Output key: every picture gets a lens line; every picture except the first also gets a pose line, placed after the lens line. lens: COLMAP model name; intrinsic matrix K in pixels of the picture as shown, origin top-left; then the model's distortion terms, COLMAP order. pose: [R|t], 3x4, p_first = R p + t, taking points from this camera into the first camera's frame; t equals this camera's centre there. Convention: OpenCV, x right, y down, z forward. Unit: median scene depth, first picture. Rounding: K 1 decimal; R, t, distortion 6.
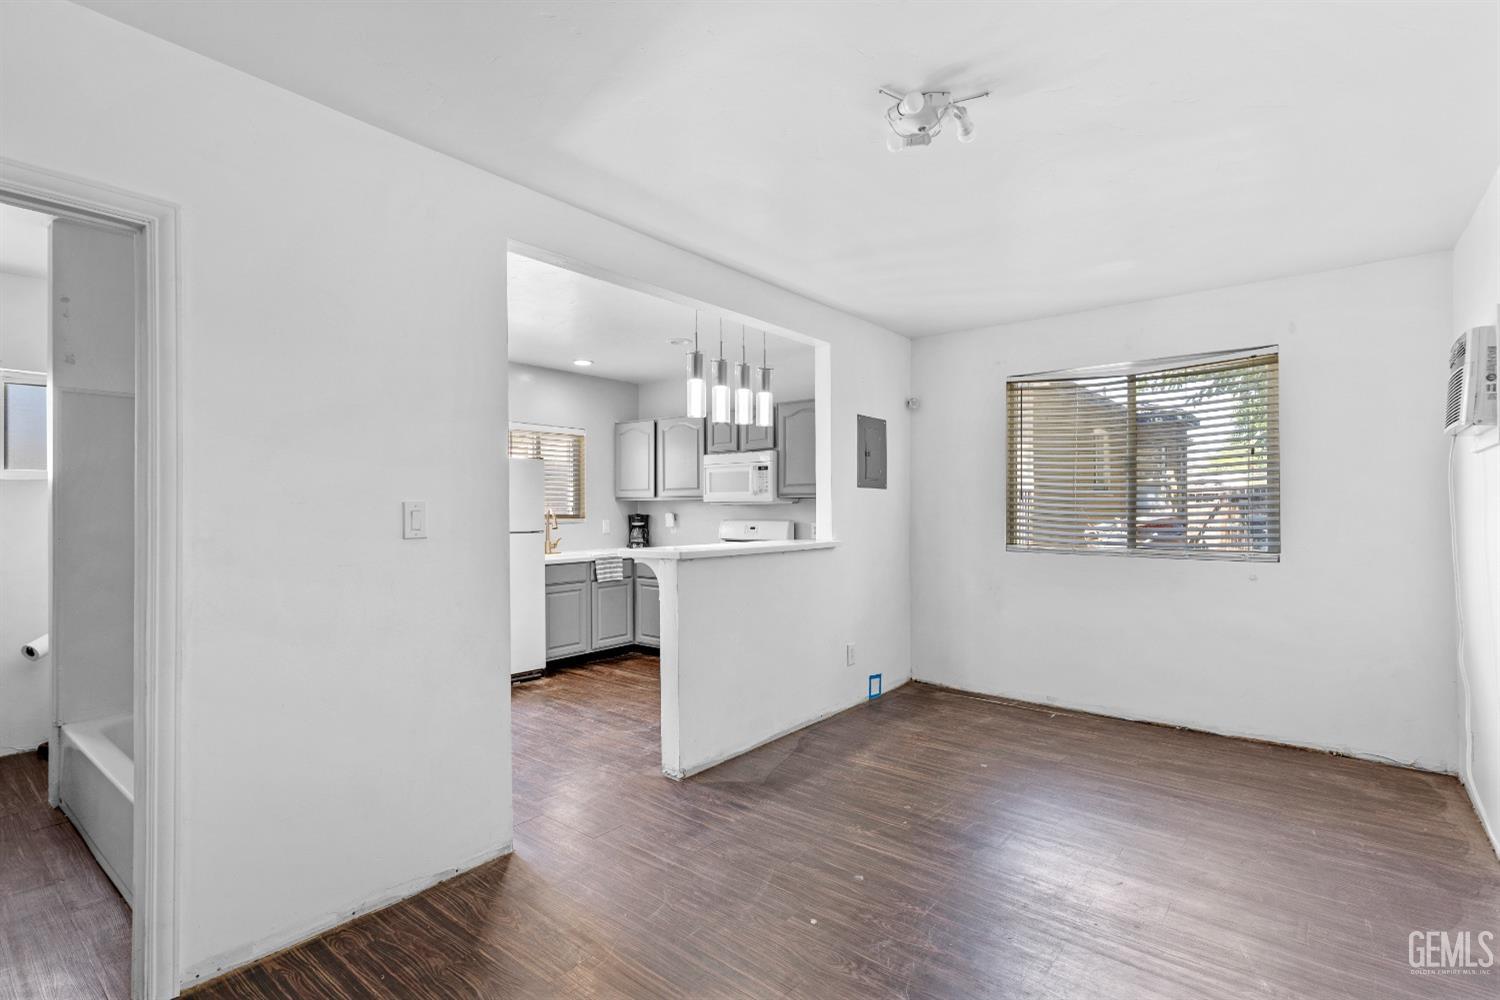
lens RADIAL K [[704.2, 0, 771.1], [0, 704.2, 507.6], [0, 0, 1]] dist [0.001284, -0.000765]
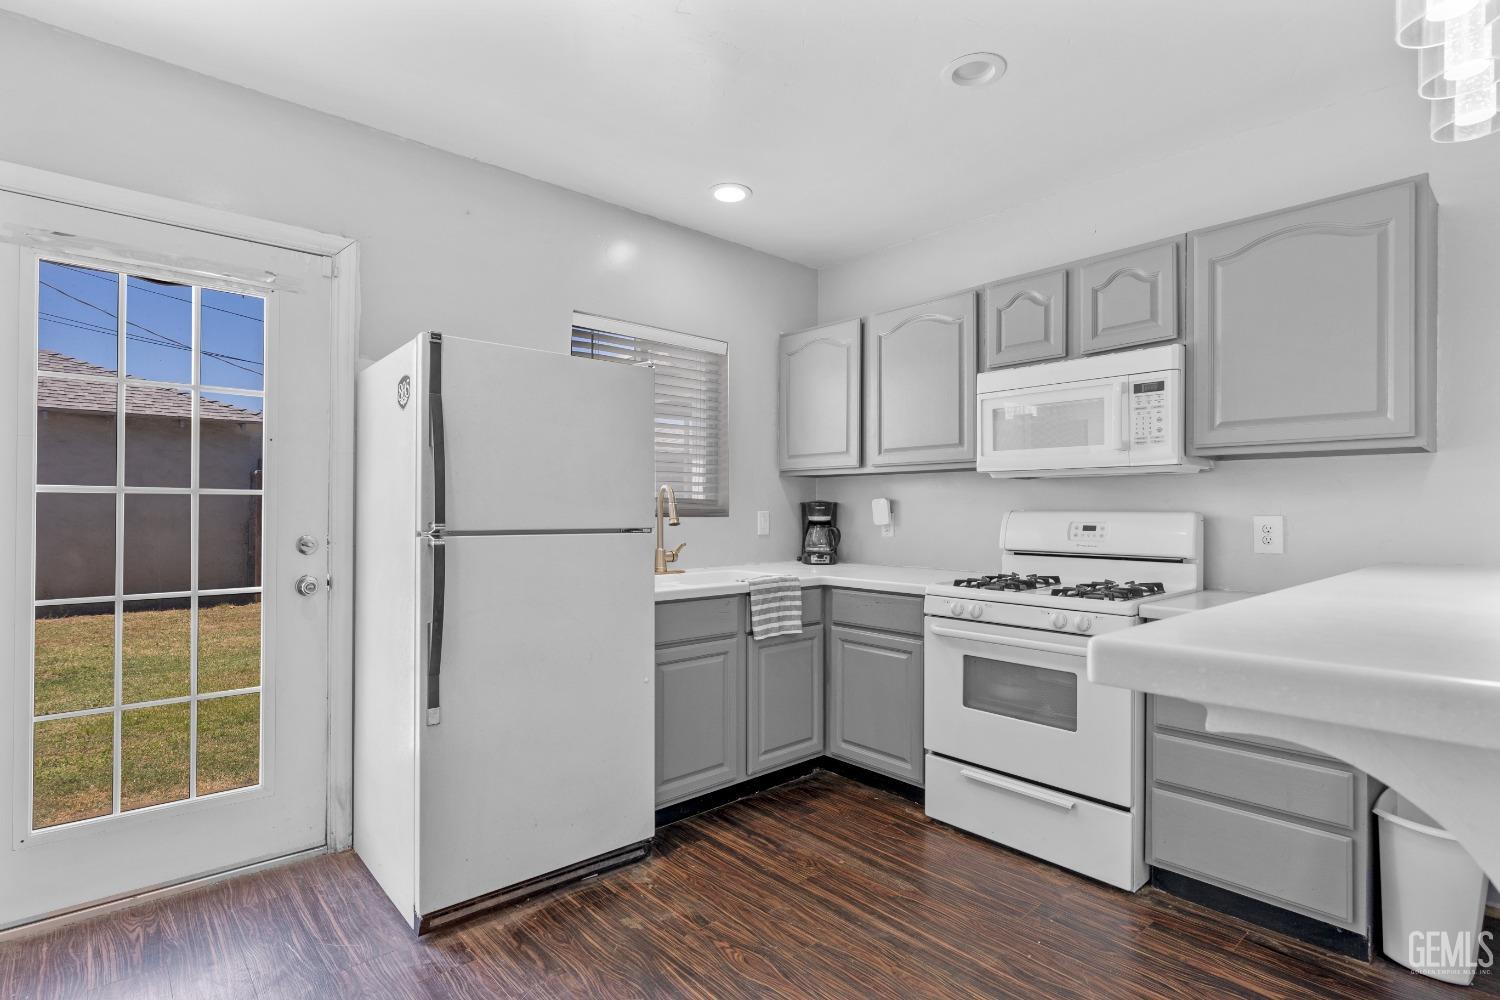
lens RADIAL K [[738.9, 0, 757.0], [0, 738.9, 504.3], [0, 0, 1]] dist [-0.003013, -0.000473]
pose [[0.984214, 0.004618, -0.176921, -0.153857], [-0.005425, 0.999977, -0.004077, 0.016523], [0.176898, 0.004972, 0.984217, 0.485740]]
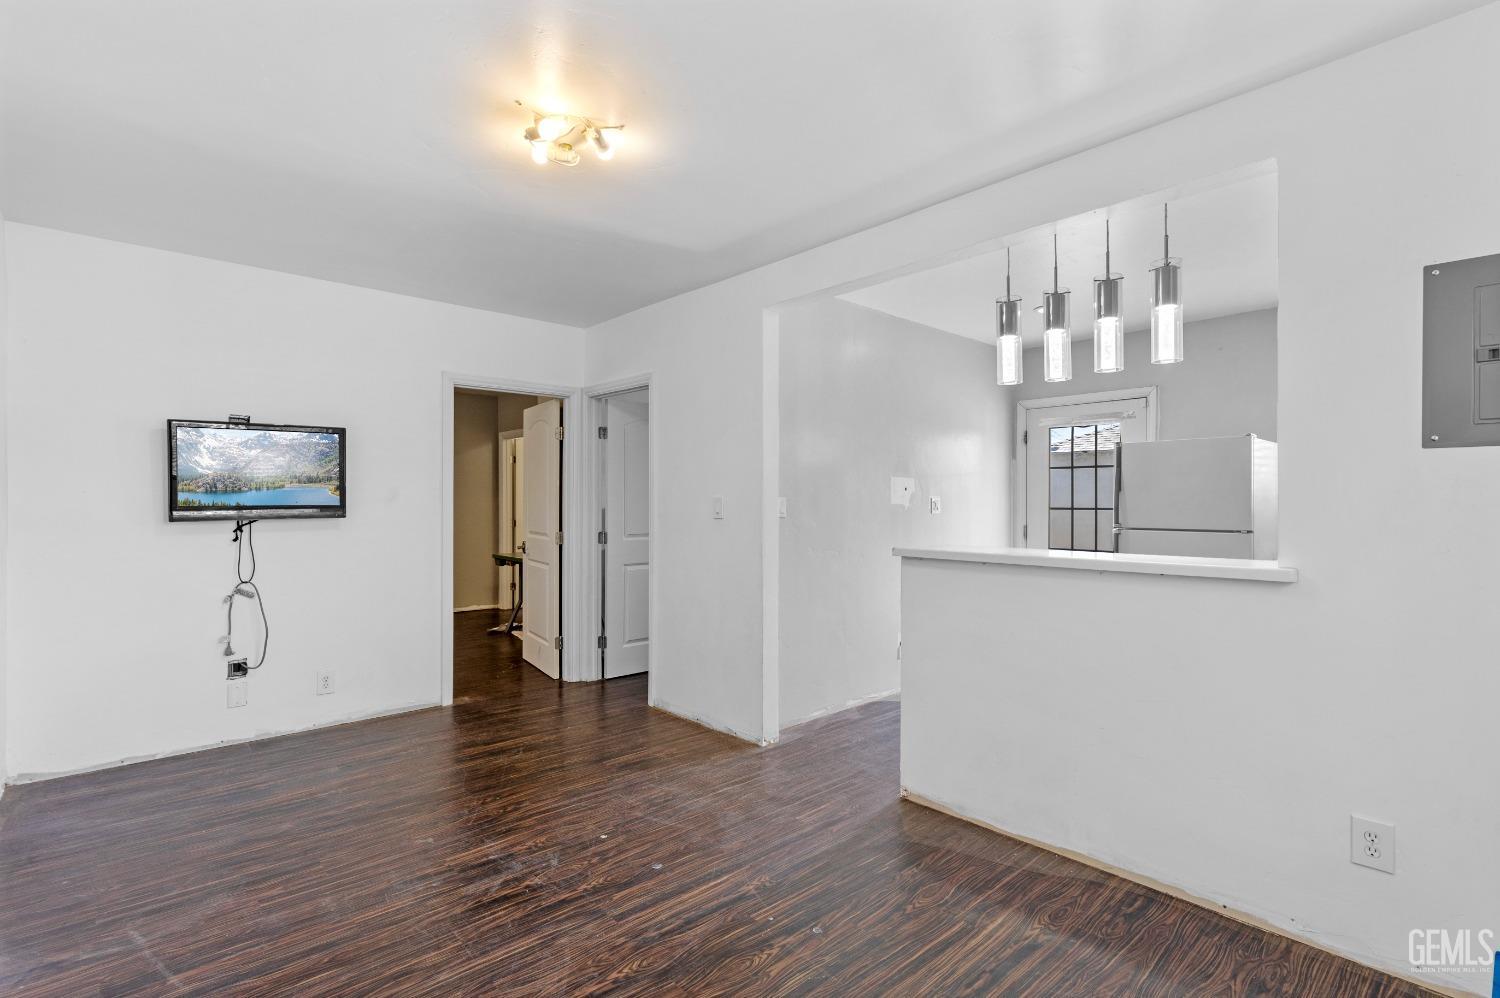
lens RADIAL K [[704.2, 0, 752.3], [0, 704.2, 505.5], [0, 0, 1]] dist [0.001284, -0.000765]
pose [[-0.162693, 0.002347, -0.986674, 0.446140], [0.000306, 0.999997, 0.002328, 0.002681], [0.986677, 0.000077, -0.162694, 0.528207]]
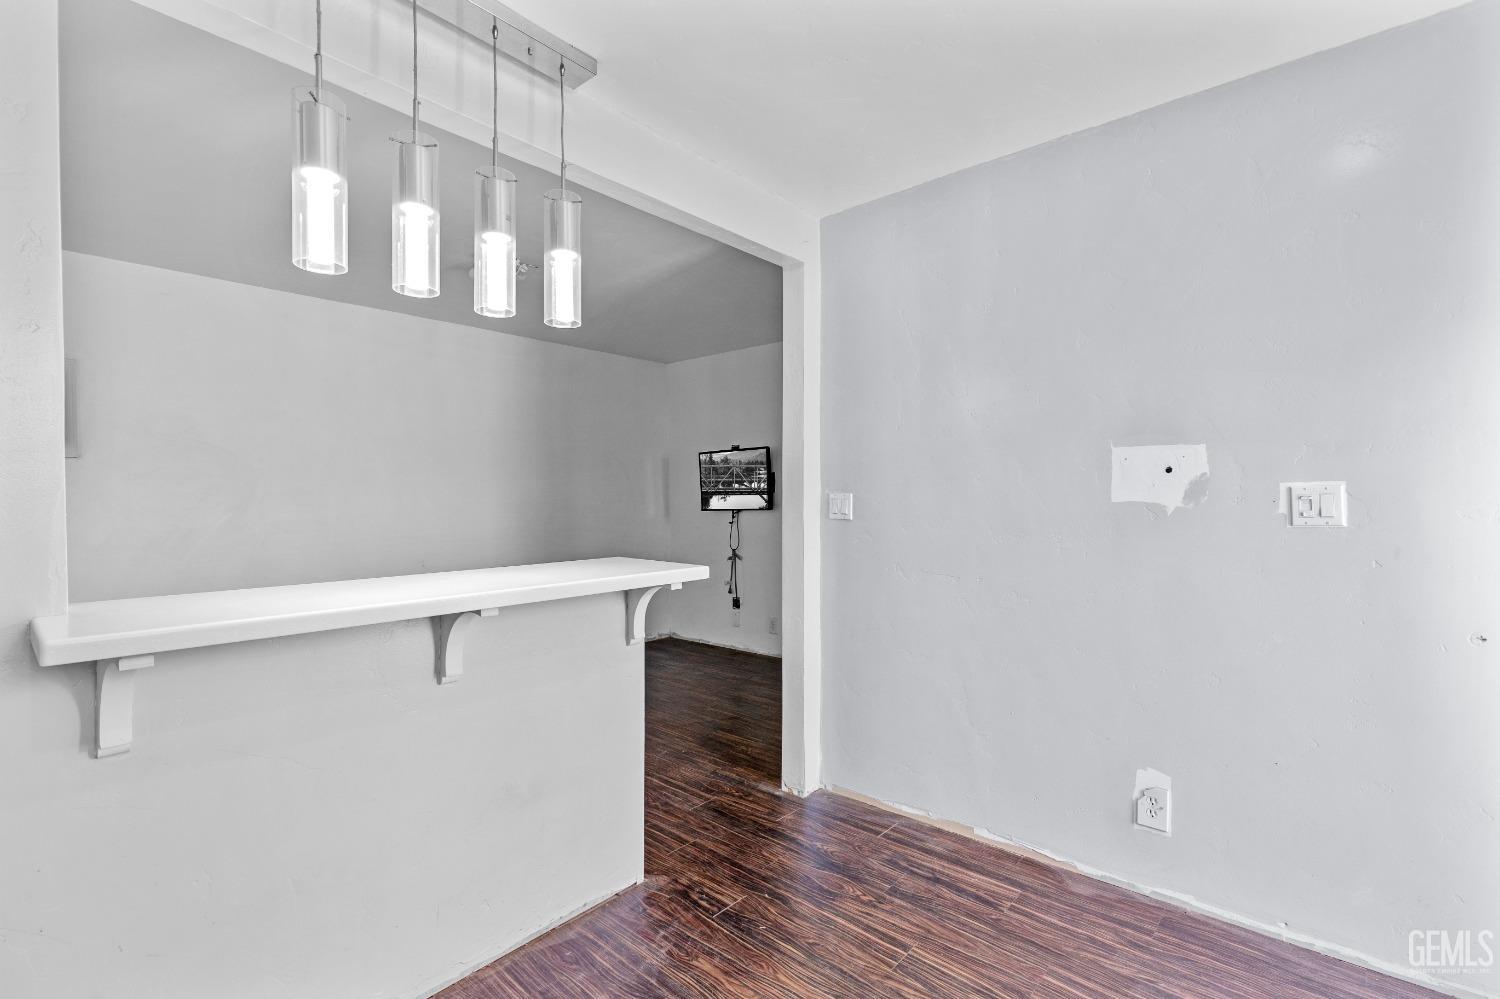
lens RADIAL K [[683.3, 0, 758.7], [0, 683.3, 496.4], [0, 0, 1]] dist [-0.003080, -0.000457]
pose [[-0.998837, 0.005277, 0.047930, -0.167094], [0.005169, 0.999984, -0.002371, -0.000921], [-0.047941, -0.002120, -0.998848, 0.939930]]
